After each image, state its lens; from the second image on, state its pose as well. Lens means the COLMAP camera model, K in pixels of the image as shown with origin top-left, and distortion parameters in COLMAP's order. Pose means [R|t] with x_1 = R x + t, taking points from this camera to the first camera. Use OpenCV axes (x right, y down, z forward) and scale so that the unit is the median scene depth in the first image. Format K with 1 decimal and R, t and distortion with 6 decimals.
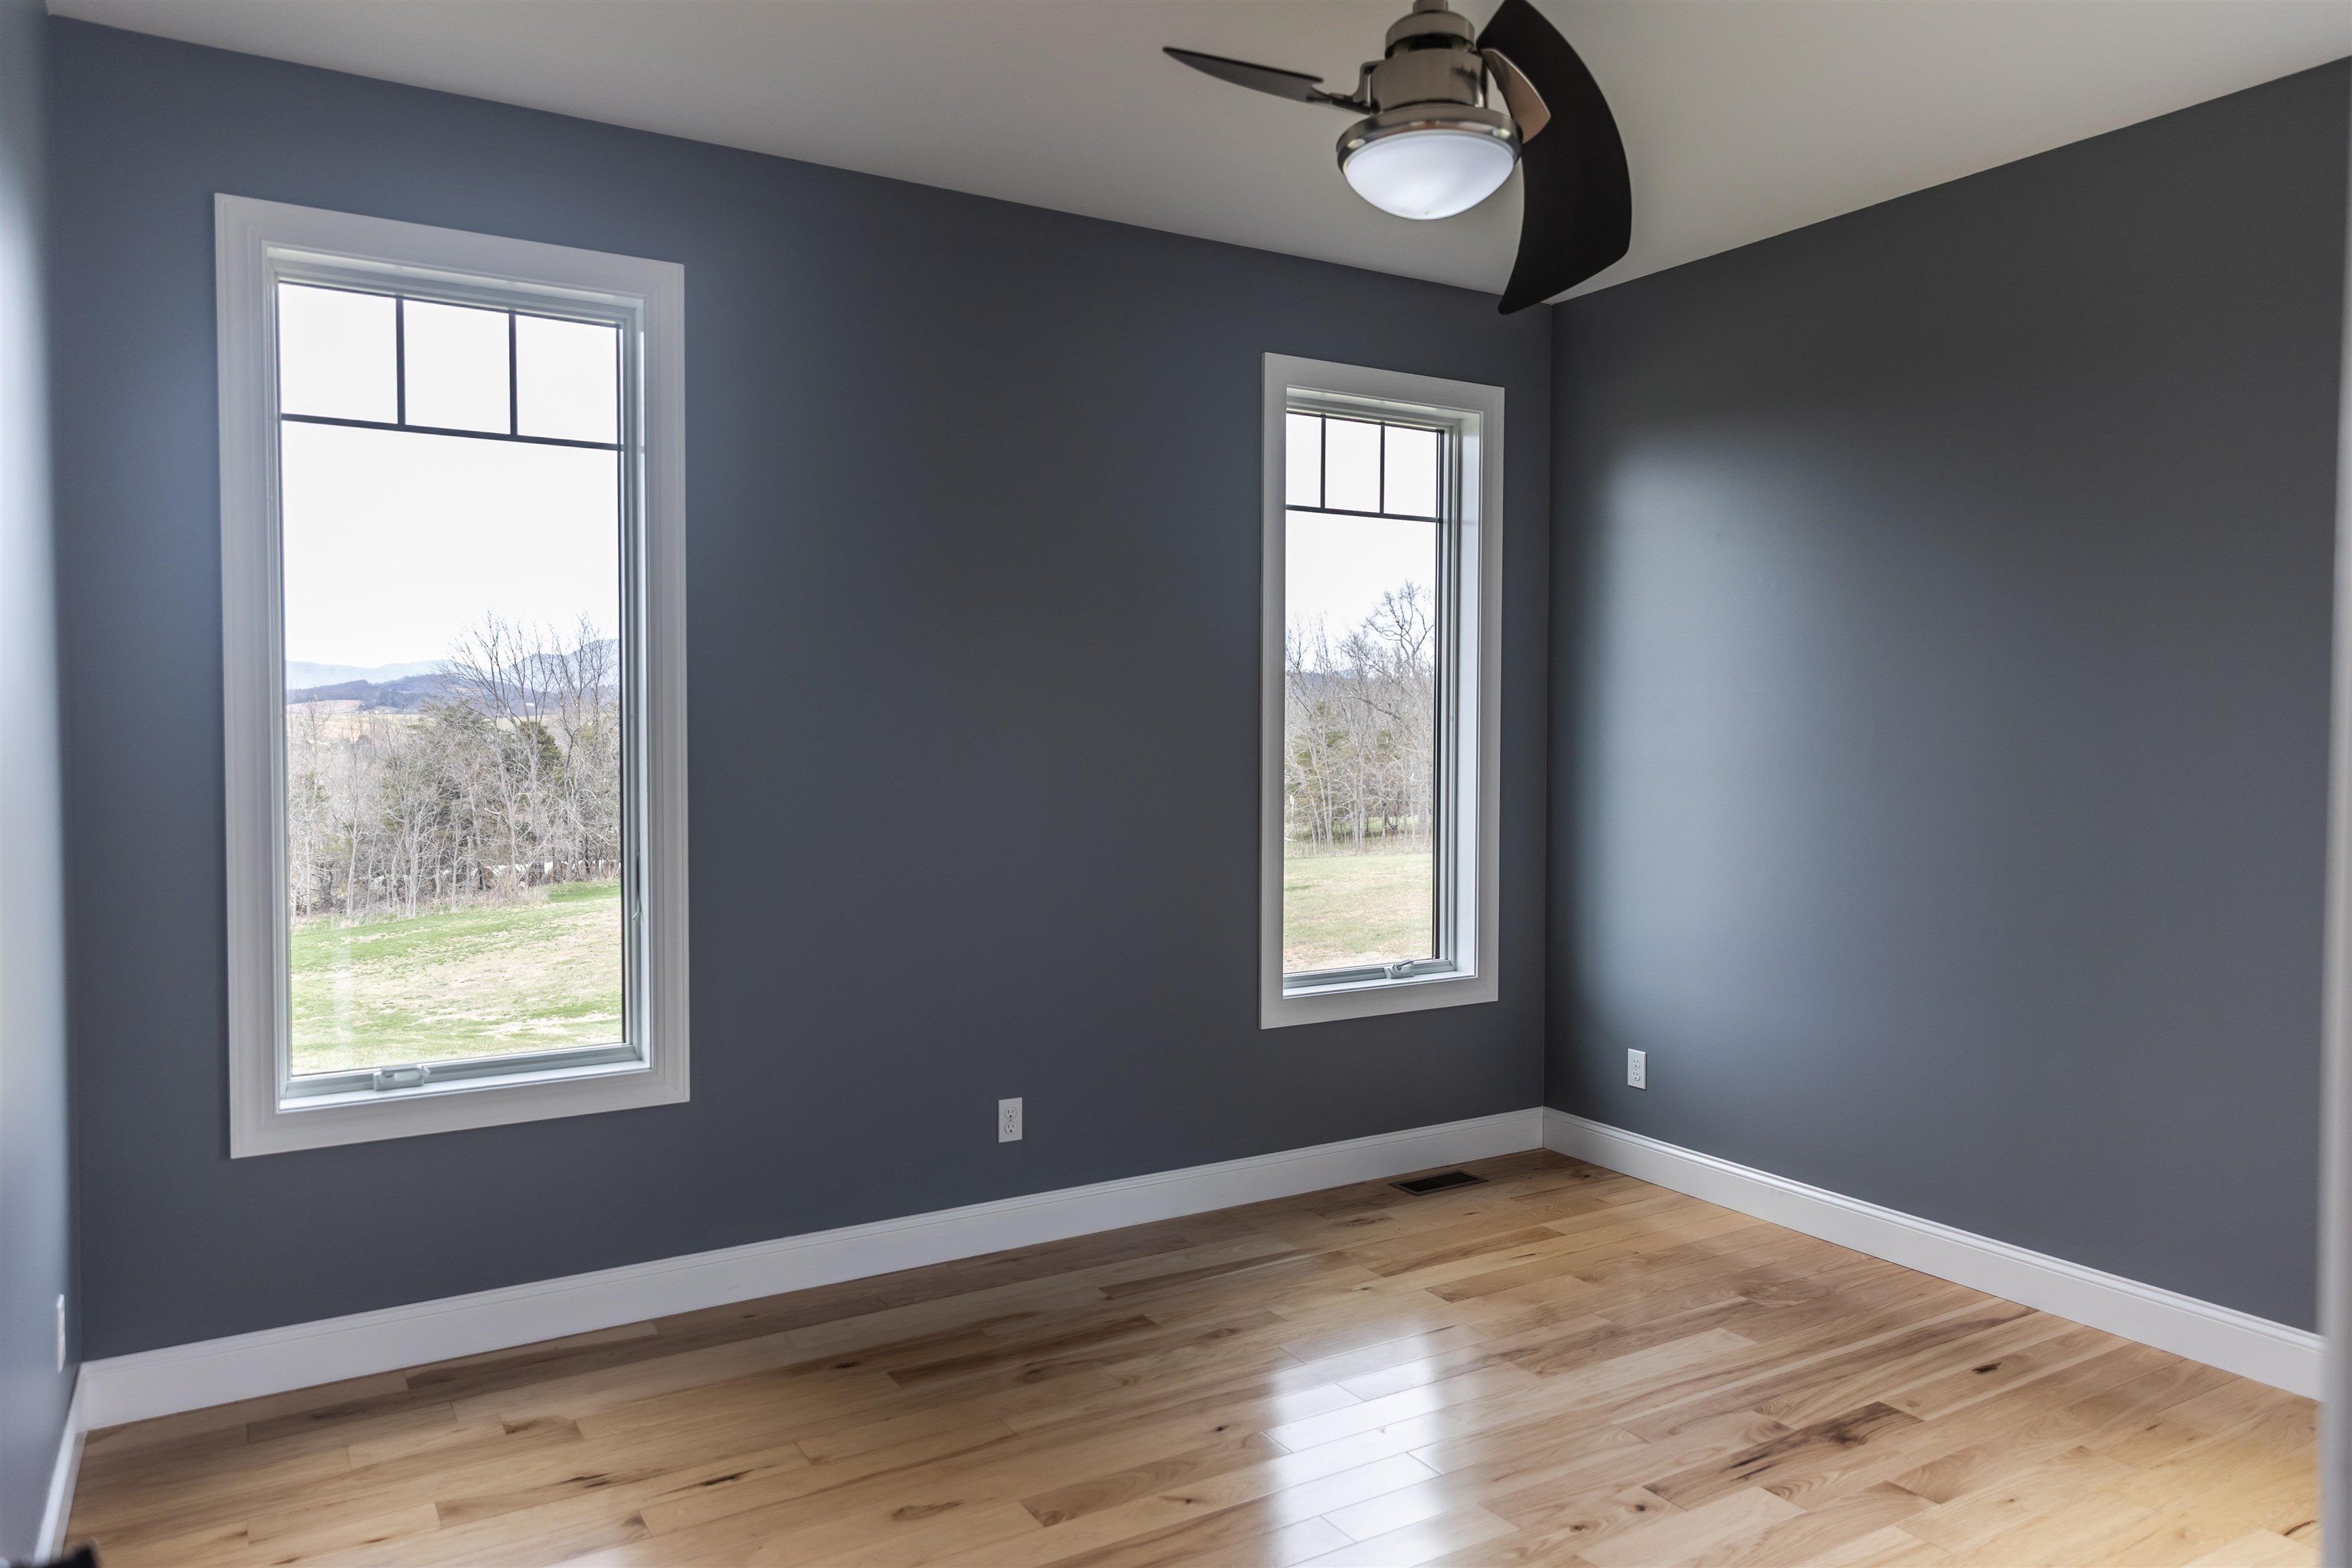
lens RADIAL K [[1573.6, 0, 1186.8], [0, 1573.6, 775.6], [0, 0, 1]] dist [0.015677, -0.004054]
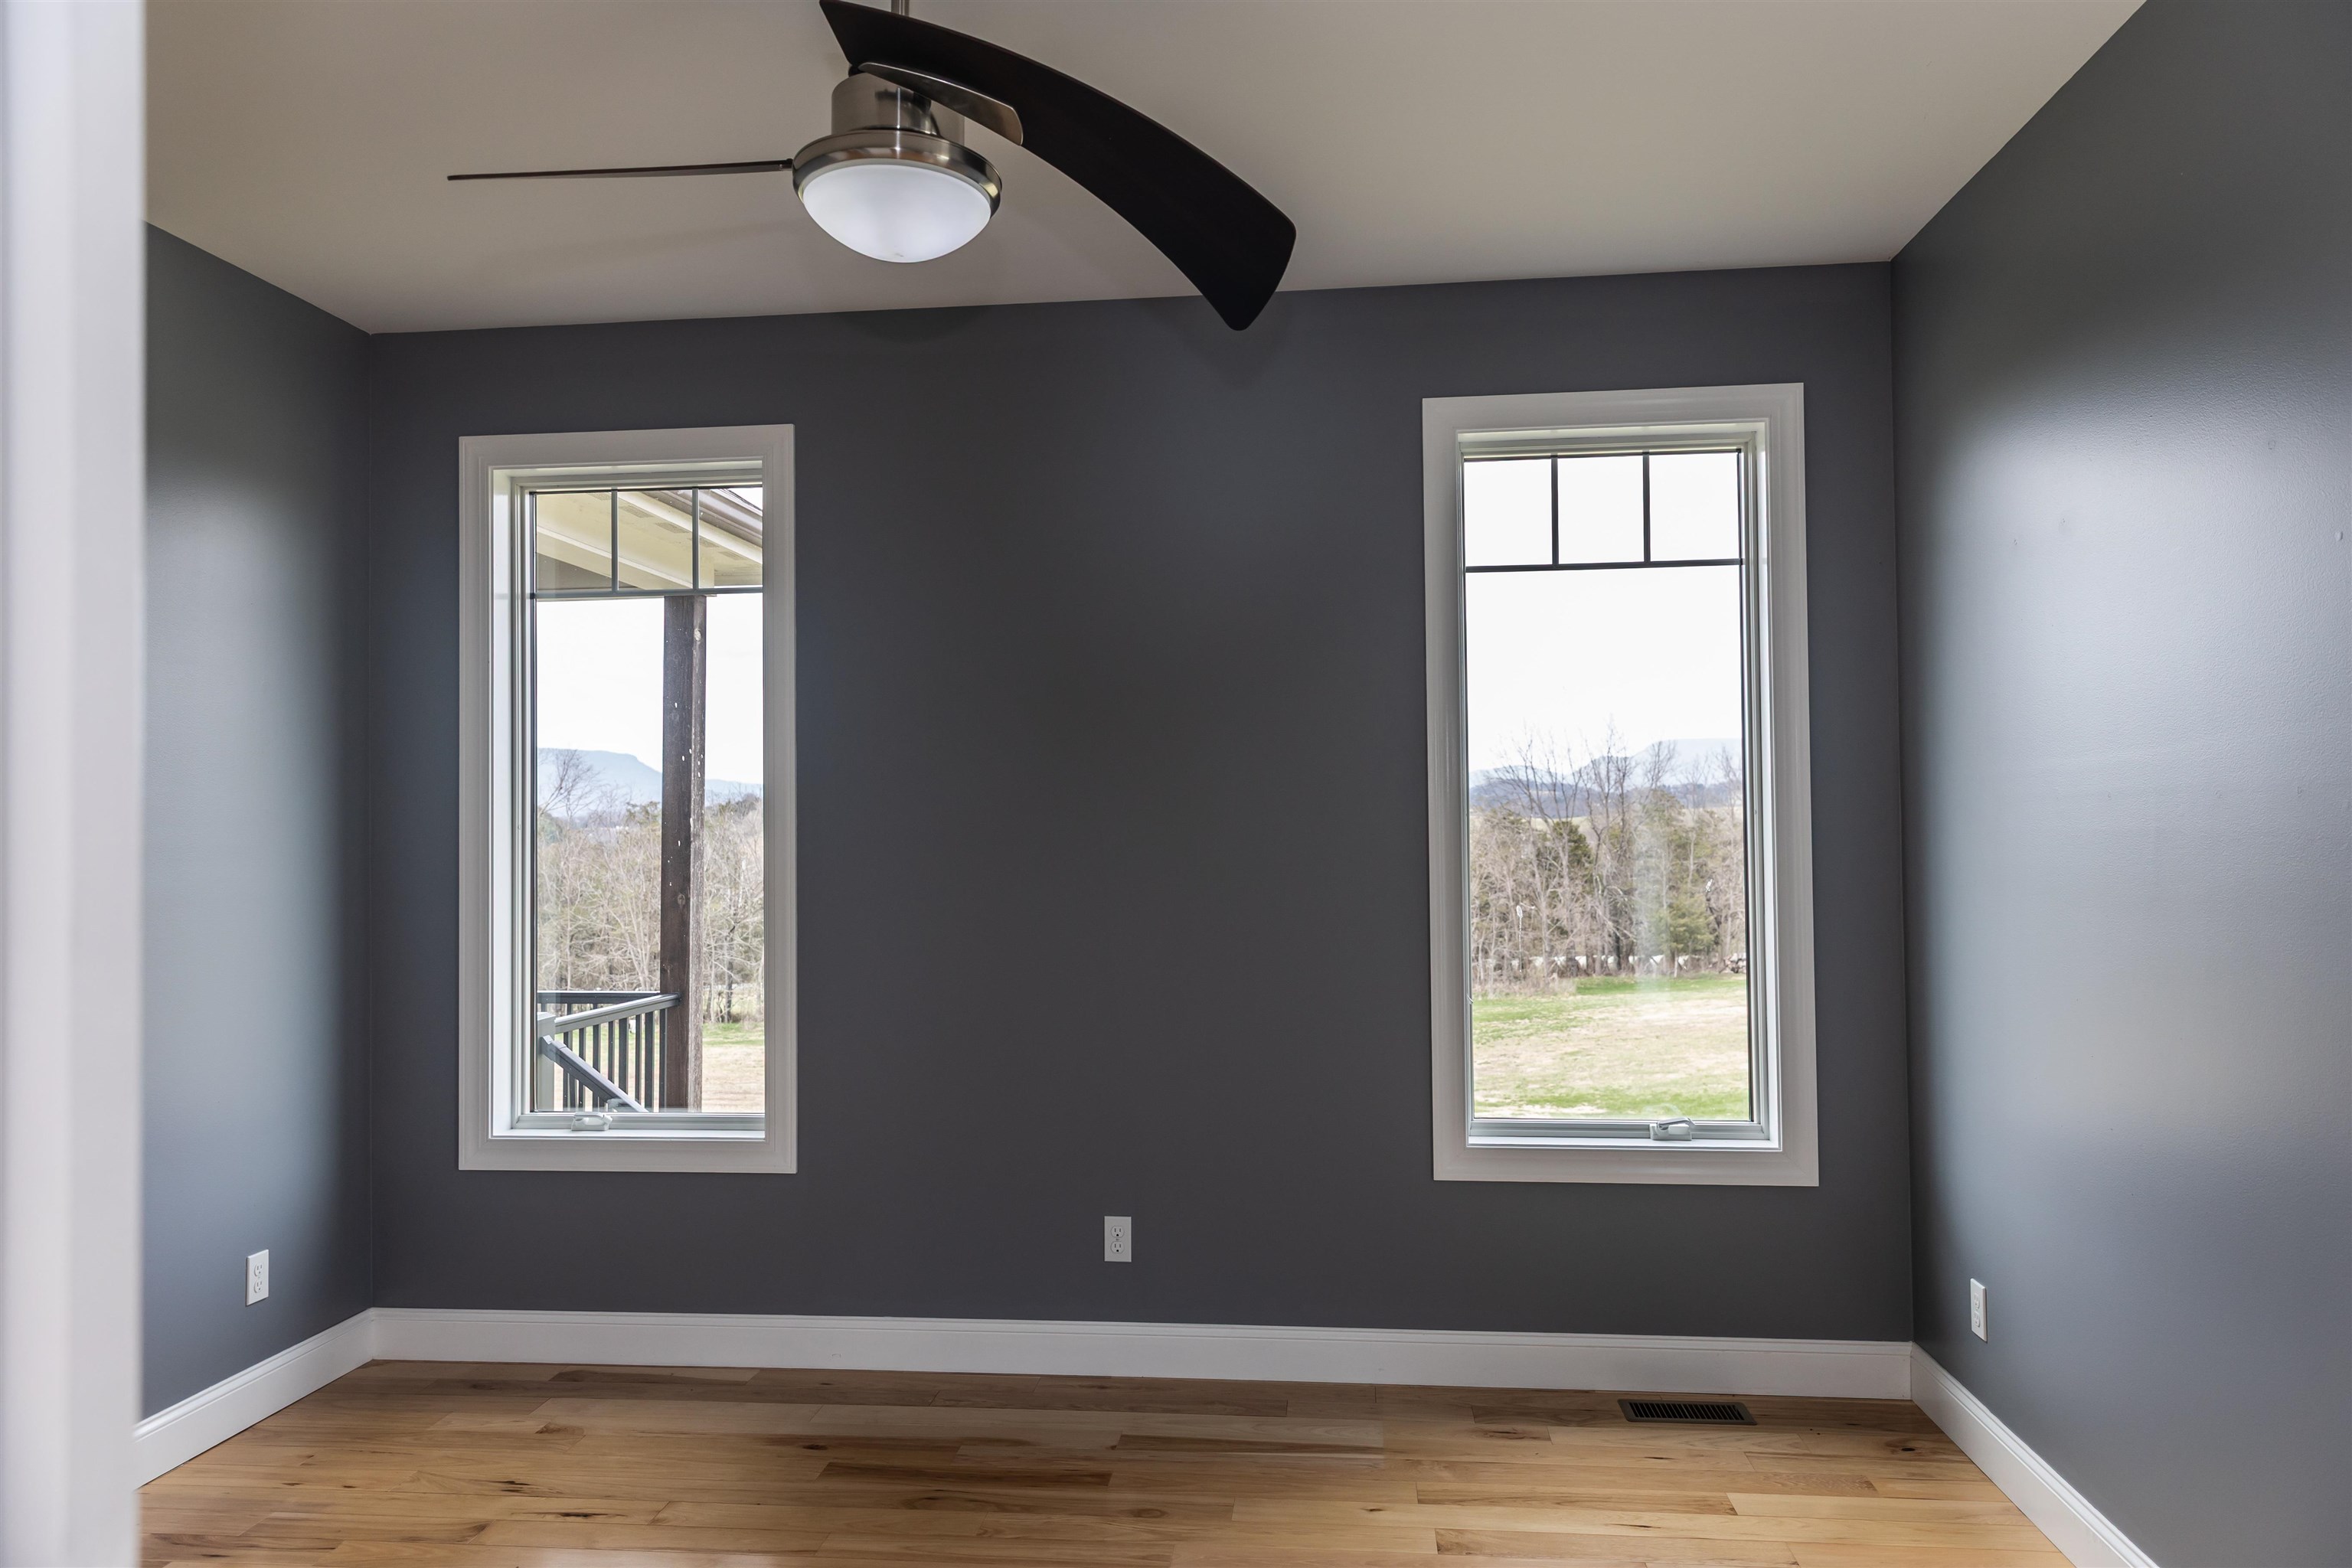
lens RADIAL K [[1573.6, 0, 1183.1], [0, 1573.6, 796.9], [0, 0, 1]] dist [0.015677, -0.004054]
pose [[0.793011, -0.019106, -0.608908, 0.419855], [-0.010547, 0.998928, -0.045079, -0.005704], [0.609116, 0.042170, 0.791959, 0.210834]]
